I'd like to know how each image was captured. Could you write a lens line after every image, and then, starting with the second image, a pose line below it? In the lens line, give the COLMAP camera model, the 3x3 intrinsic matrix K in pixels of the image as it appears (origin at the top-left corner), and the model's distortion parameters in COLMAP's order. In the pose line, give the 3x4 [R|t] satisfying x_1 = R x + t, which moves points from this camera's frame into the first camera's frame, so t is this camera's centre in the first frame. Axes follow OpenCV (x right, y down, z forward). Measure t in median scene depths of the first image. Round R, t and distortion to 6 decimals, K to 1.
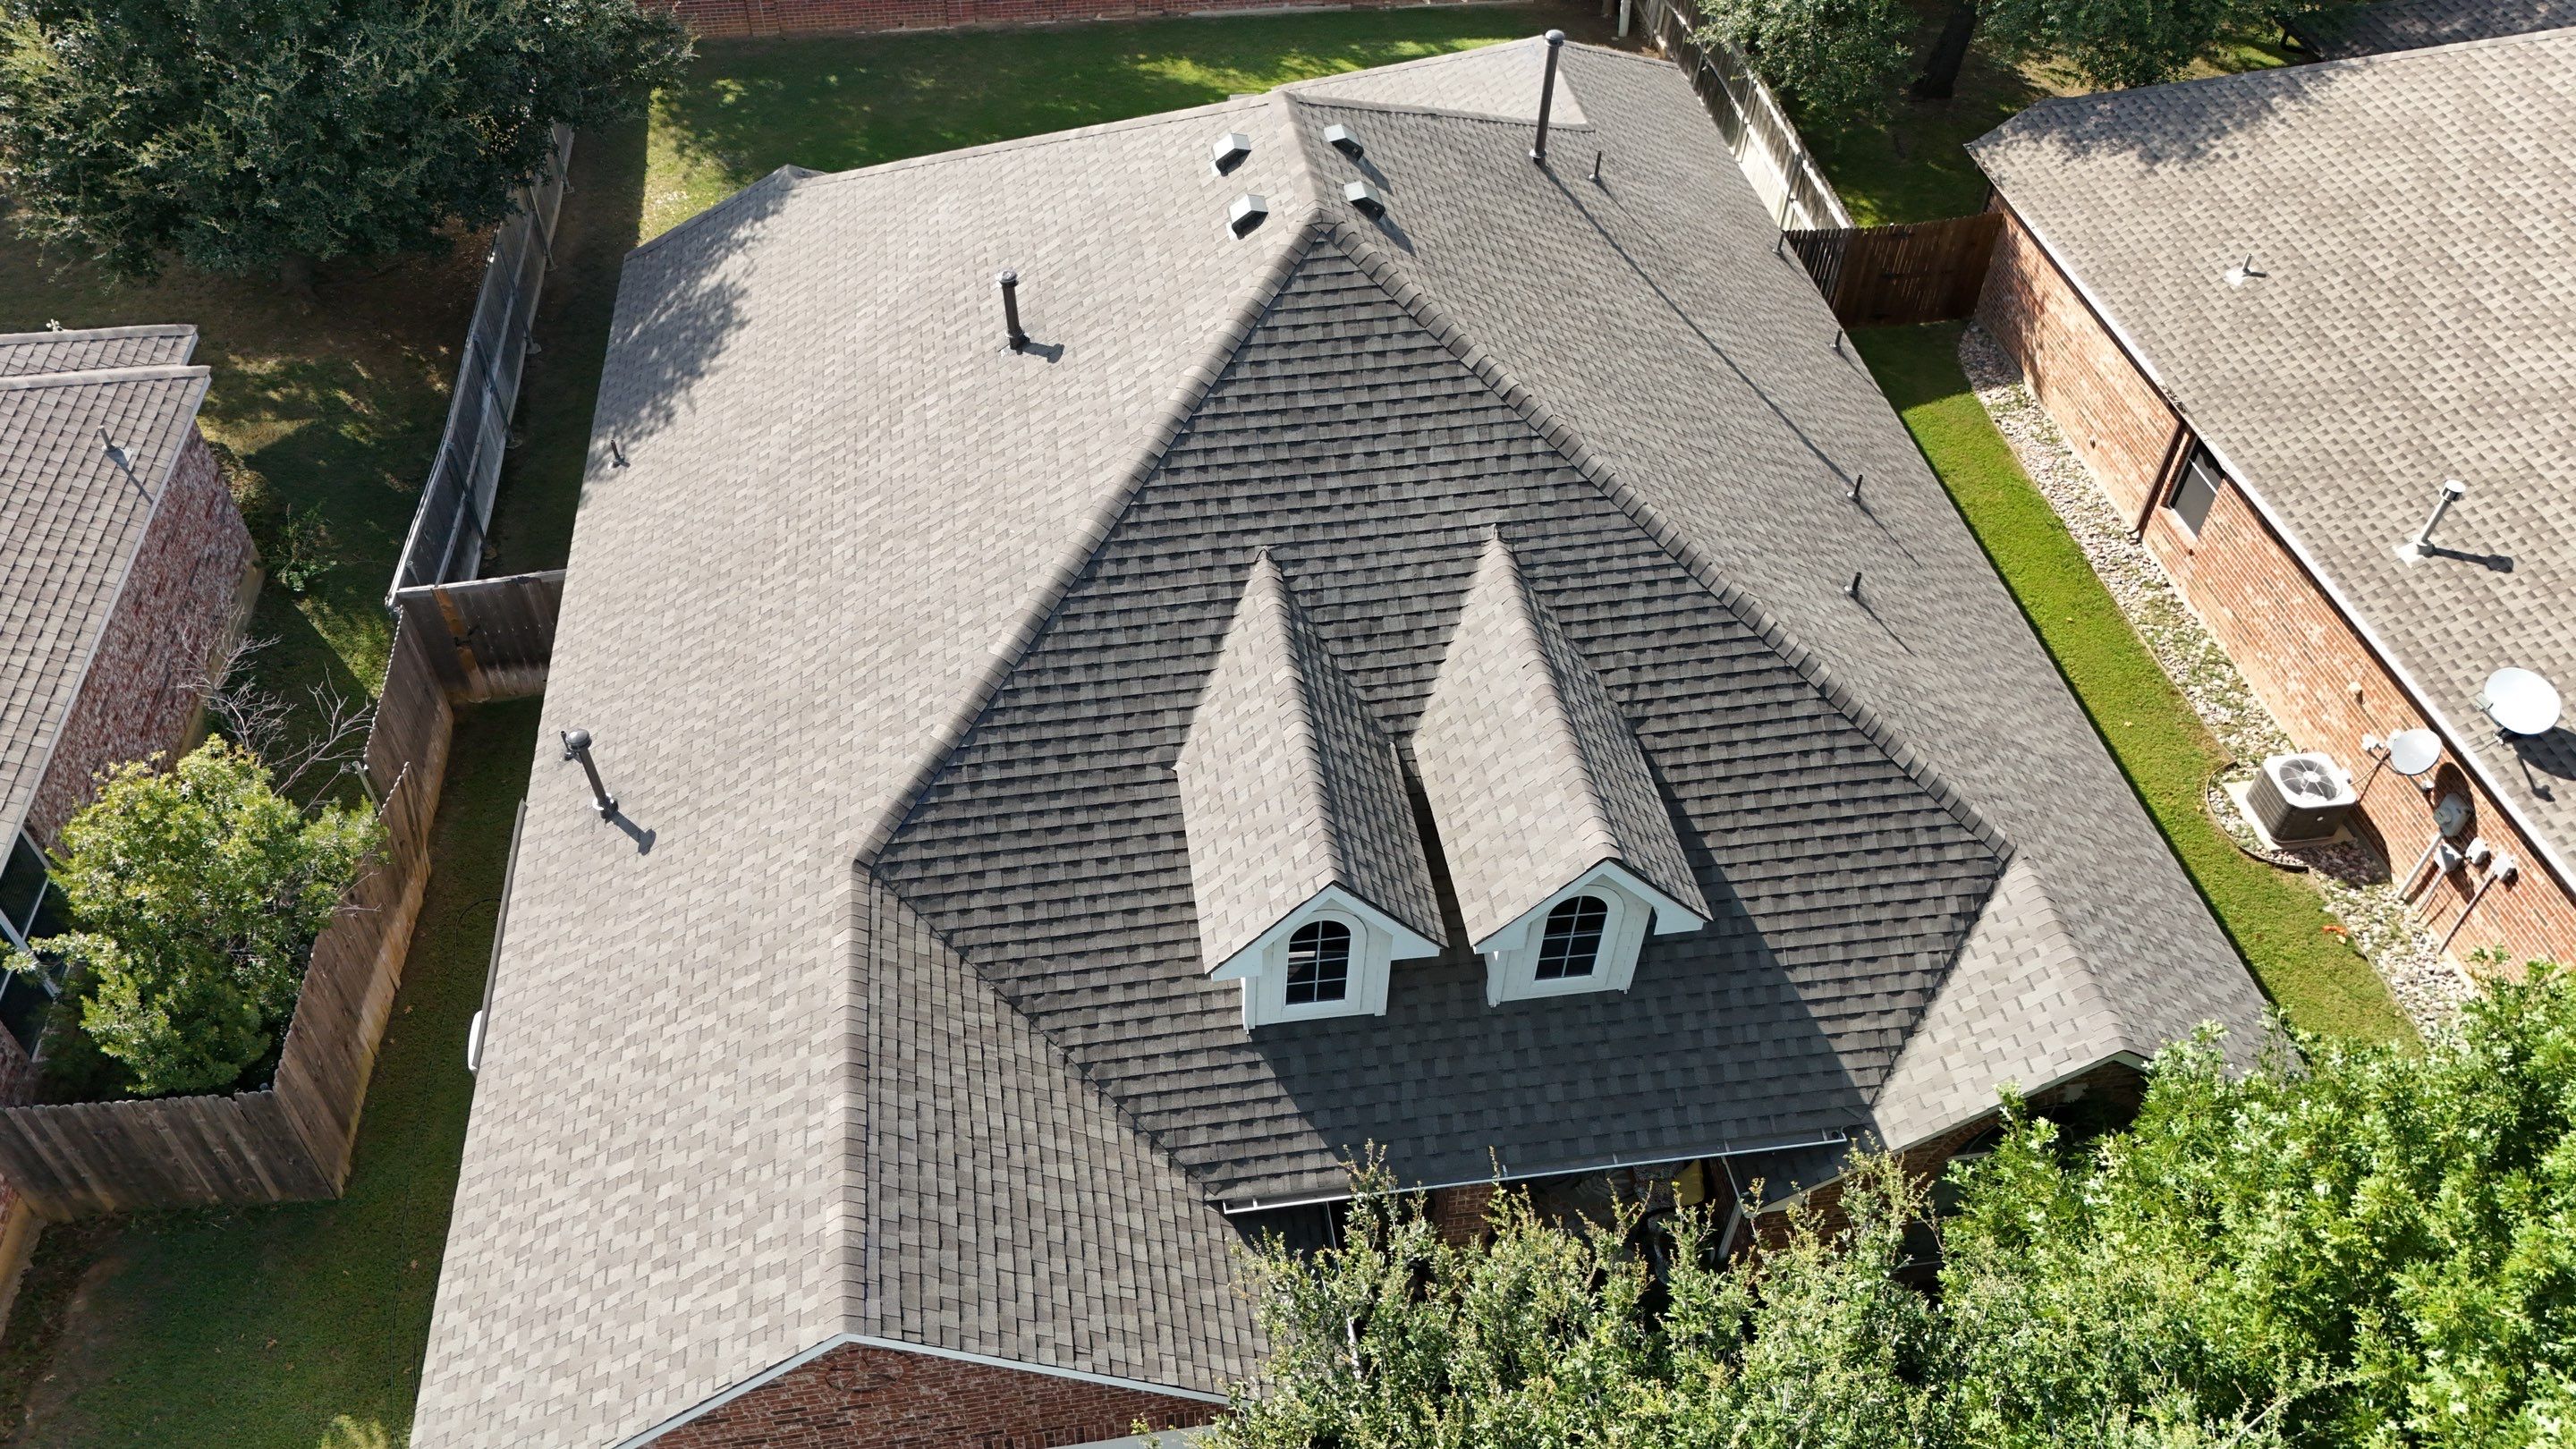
lens RADIAL K [[1910.0, 0, 1281.3], [0, 1910.0, 705.5], [0, 0, 1]] dist [0.068049, -0.065874]
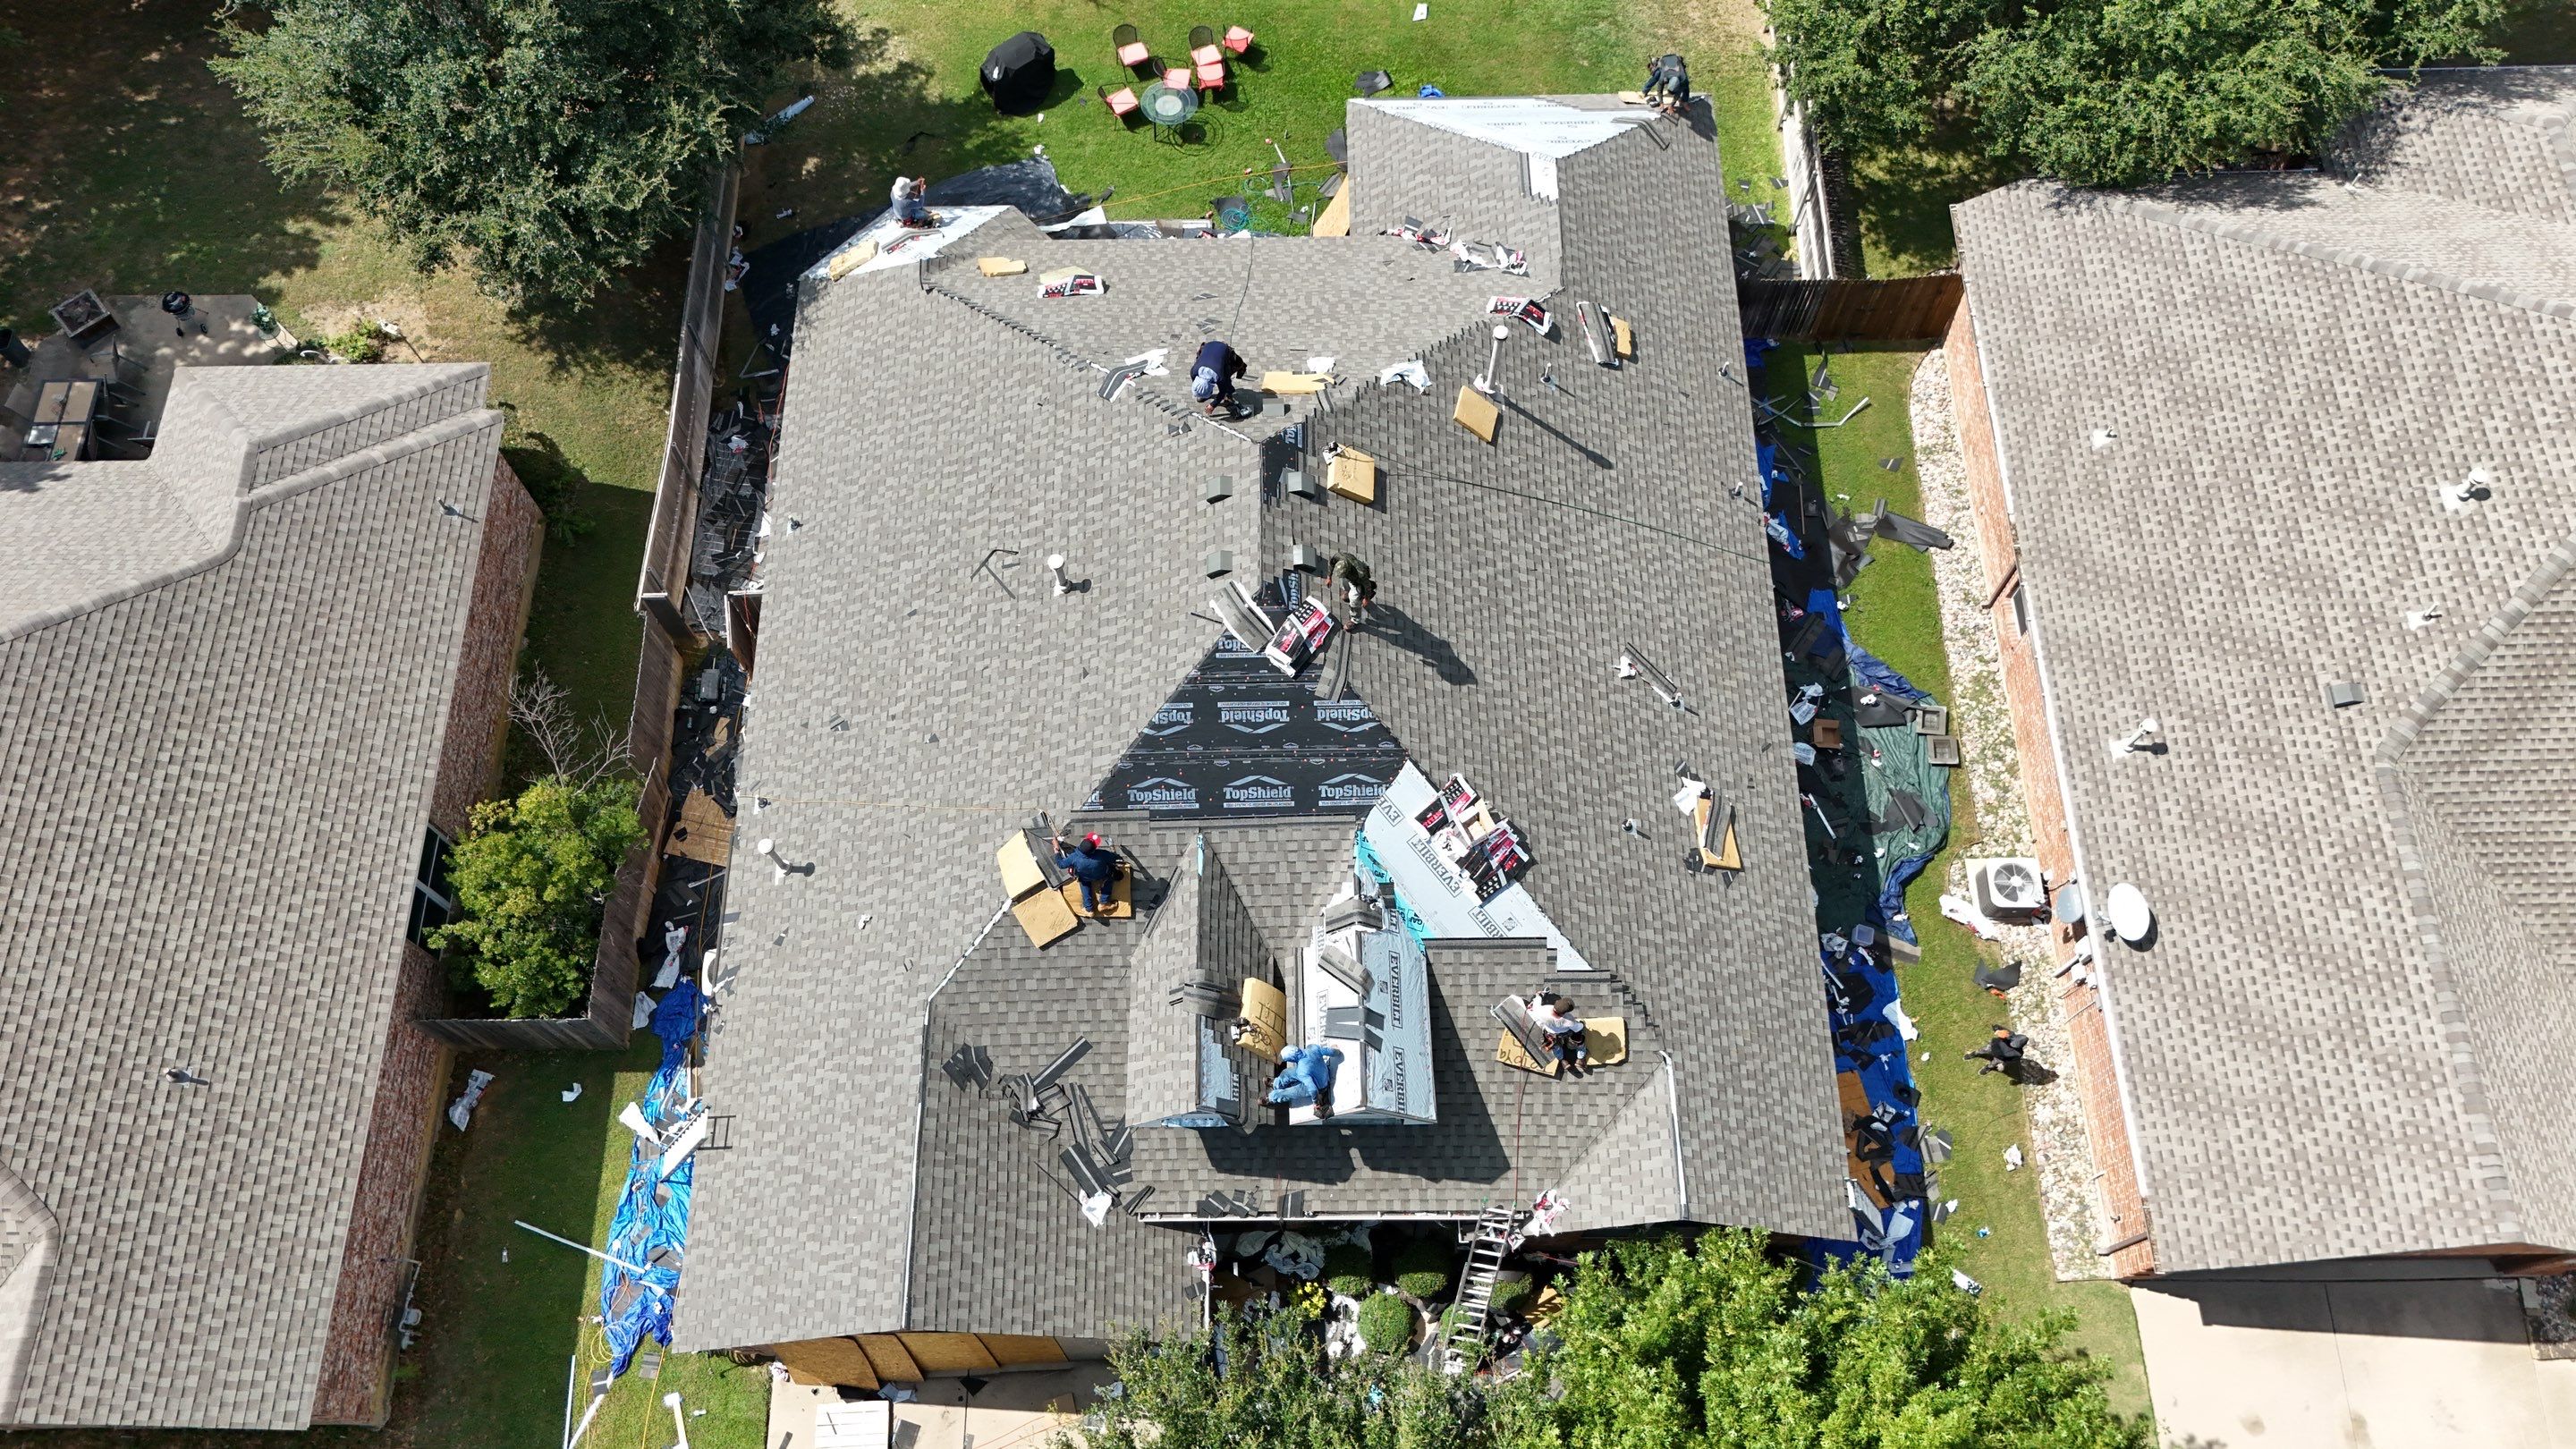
lens RADIAL K [[1910.0, 0, 1287.1], [0, 1910.0, 716.3], [0, 0, 1]] dist [0.068049, -0.065874]
pose [[0.990145, 0.117745, -0.075820, 0.129177], [-0.082470, 0.927803, 0.363842, -0.568226], [0.113187, -0.354003, 0.928370, -0.291068]]
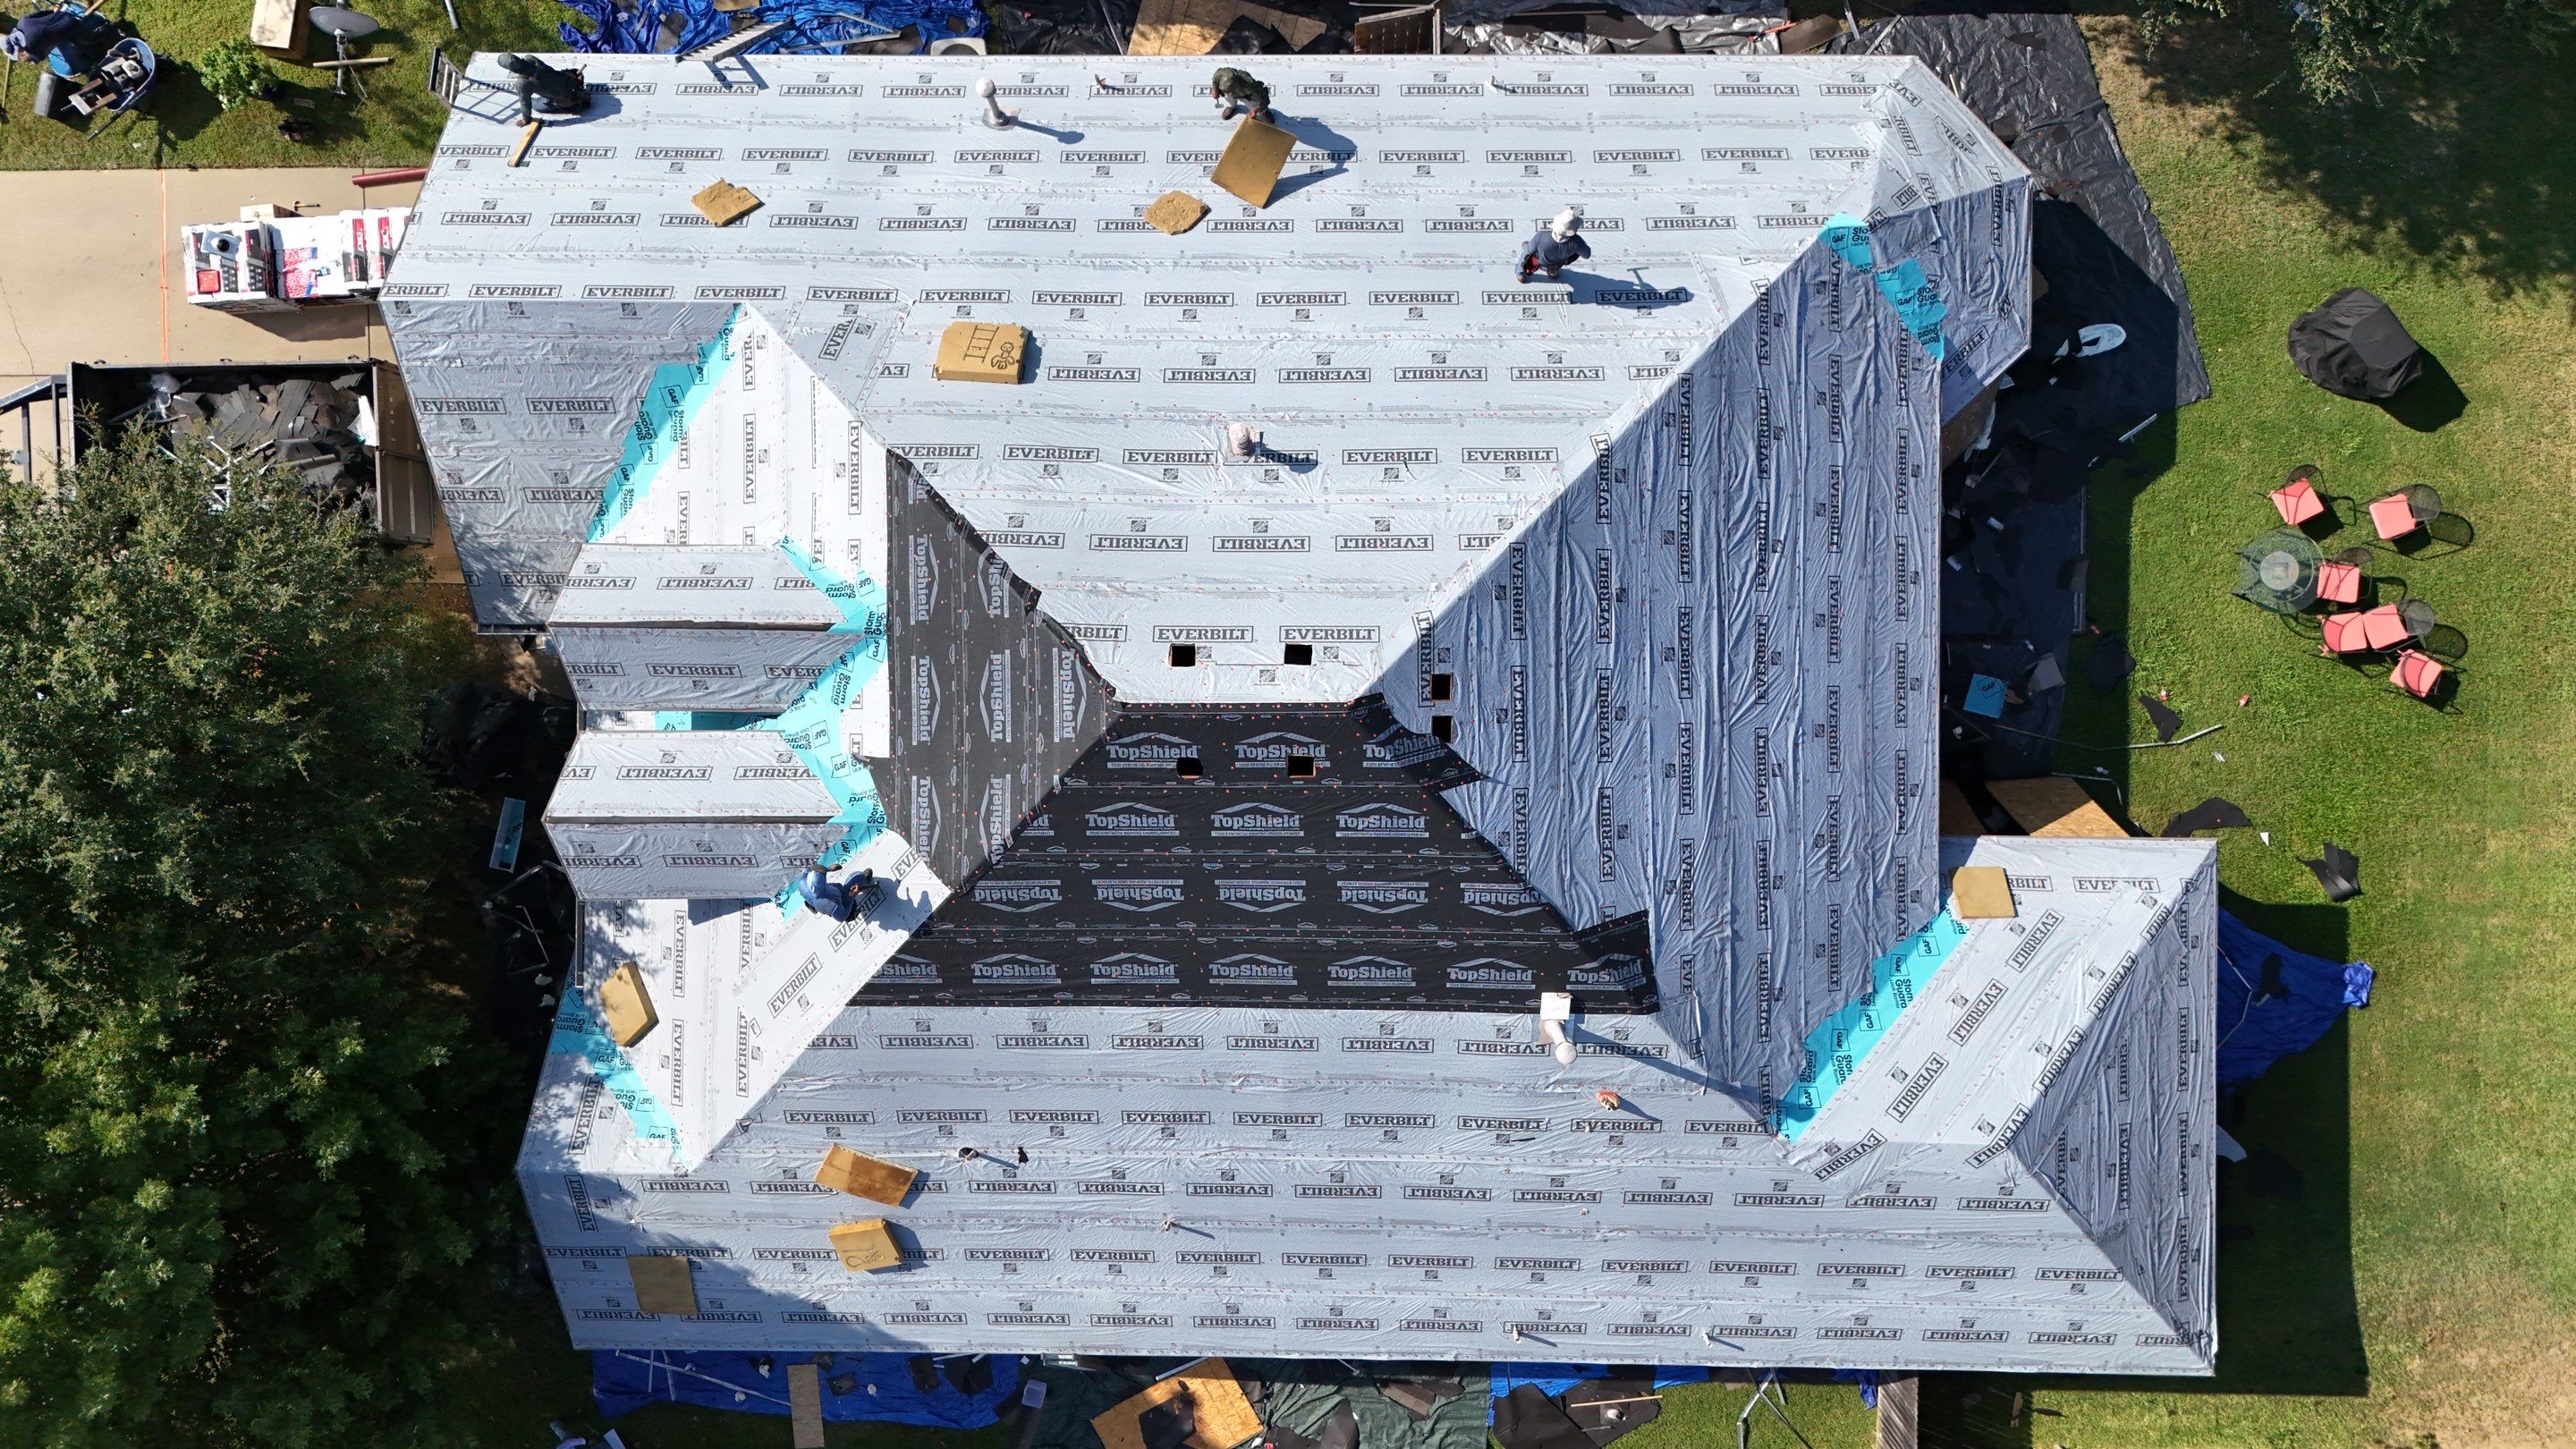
lens RADIAL K [[1910.0, 0, 1275.2], [0, 1910.0, 718.9], [0, 0, 1]] dist [0.068049, -0.065874]
pose [[-0.154034, 0.988065, -0.000895, 0.009600], [-0.679614, -0.105290, 0.725974, -0.898909], [0.717216, 0.112433, 0.687721, 0.270389]]
